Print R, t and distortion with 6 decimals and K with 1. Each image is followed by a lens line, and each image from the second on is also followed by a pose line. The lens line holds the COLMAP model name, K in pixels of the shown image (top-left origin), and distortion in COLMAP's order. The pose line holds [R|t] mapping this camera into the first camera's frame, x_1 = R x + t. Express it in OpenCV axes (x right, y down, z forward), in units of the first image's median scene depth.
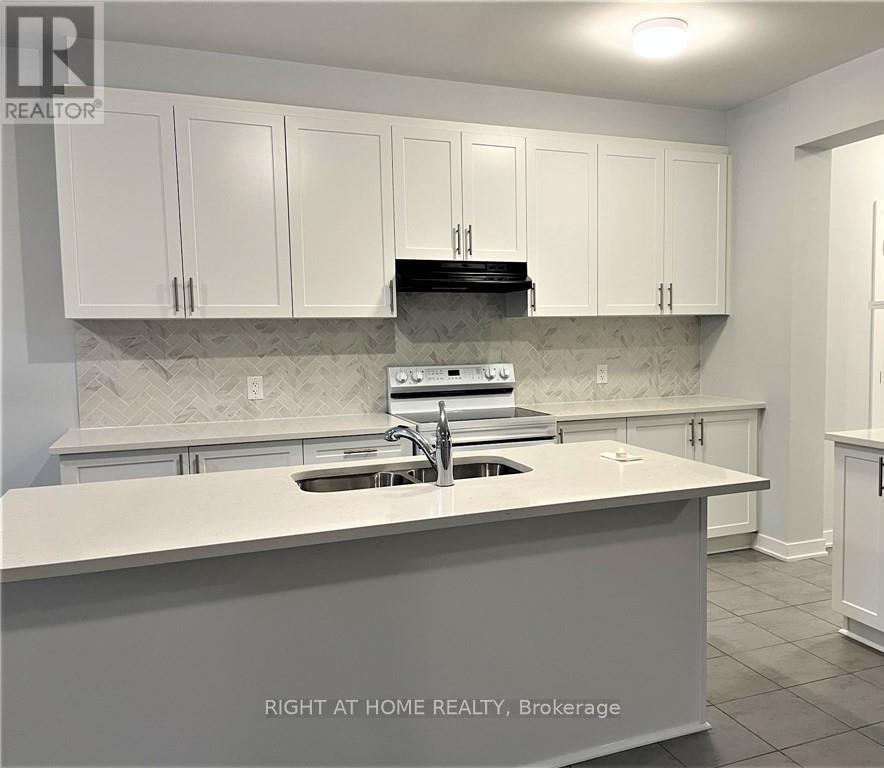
lens RADIAL K [[771.8, 0, 509.7], [0, 771.8, 388.5], [0, 0, 1]] dist [0.054435, -0.053181]
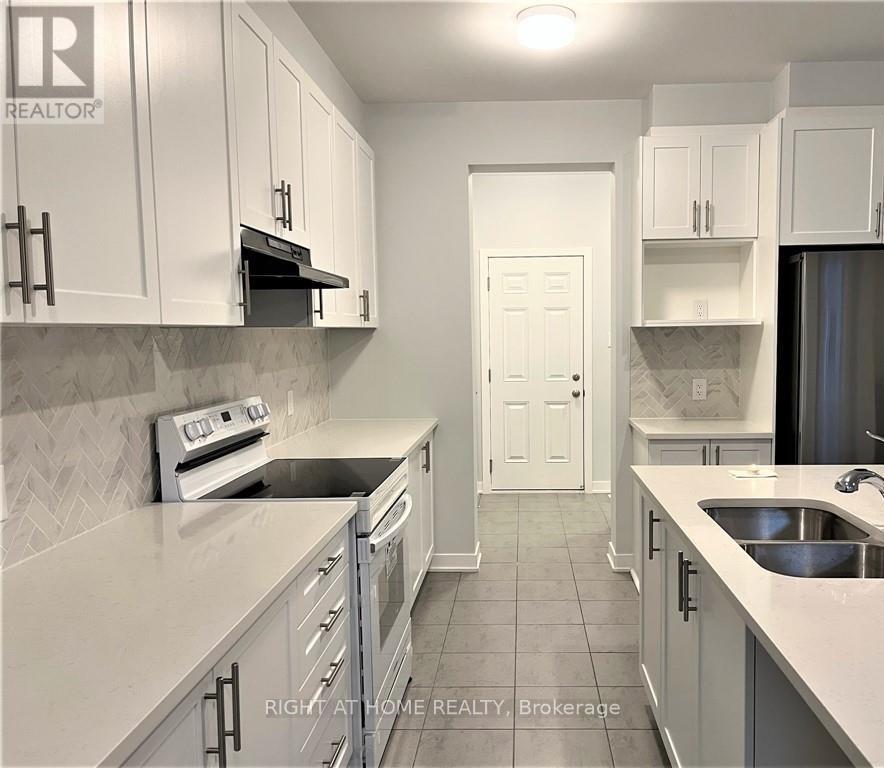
lens RADIAL K [[771.8, 0, 509.7], [0, 771.8, 388.5], [0, 0, 1]] dist [0.054435, -0.053181]
pose [[0.411163, -0.059622, 0.909610, -0.556012], [0.073819, 0.996759, 0.031966, -0.047129], [-0.908568, 0.054003, 0.414232, 0.553616]]
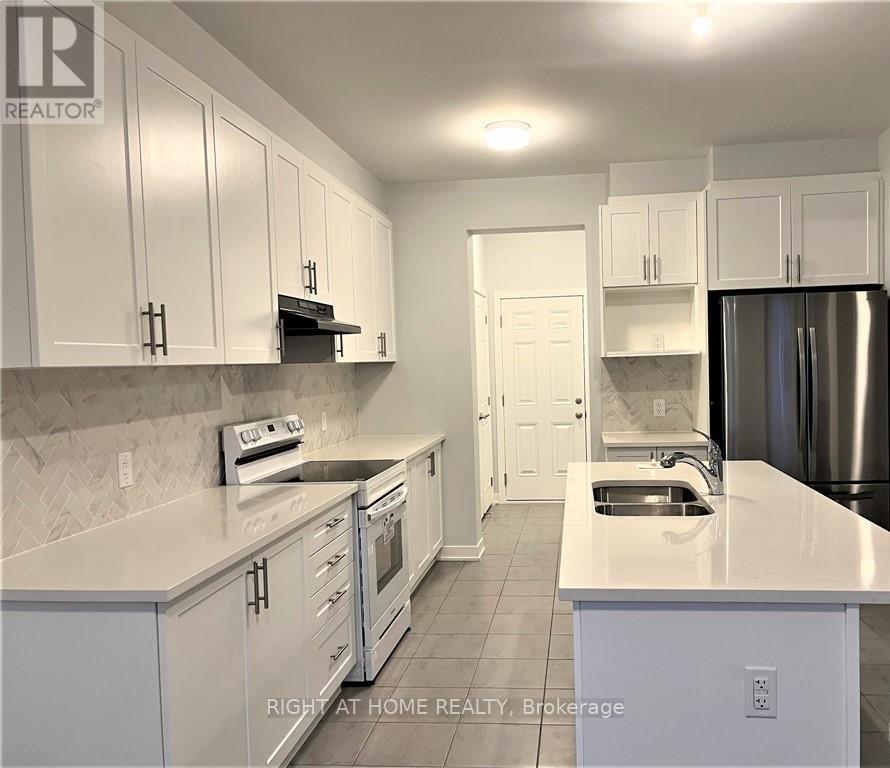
lens RADIAL K [[772.1, 0, 507.3], [0, 772.1, 386.5], [0, 0, 1]] dist [0.043200, -0.018679]
pose [[0.479721, -0.029101, 0.876938, -0.719227], [0.087793, 0.996026, -0.014973, -0.031493], [-0.873018, 0.084172, 0.480370, 0.365268]]
